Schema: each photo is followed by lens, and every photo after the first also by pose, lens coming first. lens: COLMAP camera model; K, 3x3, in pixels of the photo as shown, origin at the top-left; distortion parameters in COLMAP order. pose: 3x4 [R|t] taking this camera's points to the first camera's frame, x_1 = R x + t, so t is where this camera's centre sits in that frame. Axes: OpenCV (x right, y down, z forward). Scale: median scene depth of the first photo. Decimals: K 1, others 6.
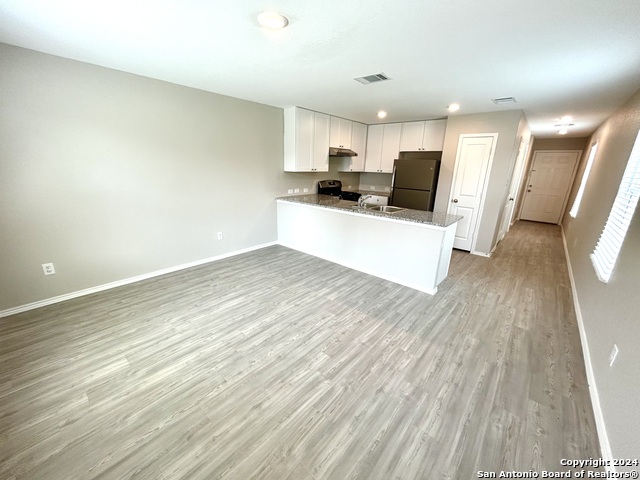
lens RADIAL K [[257.3, 0, 318.7], [0, 257.3, 238.2], [0, 0, 1]] dist [-0.001686, 0.001209]
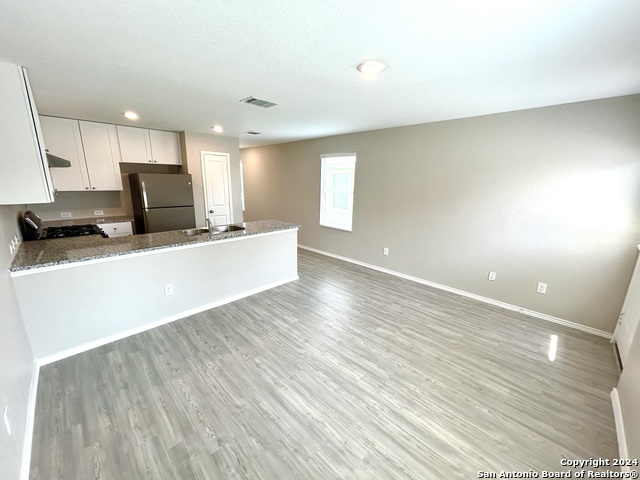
lens RADIAL K [[257.3, 0, 319.2], [0, 257.3, 240.0], [0, 0, 1]] dist [-0.001686, 0.001209]
pose [[0.070153, -0.258113, 0.963564, -0.775935], [0.262948, 0.936566, 0.231737, -0.247056], [-0.962256, 0.237110, 0.133573, 0.666373]]
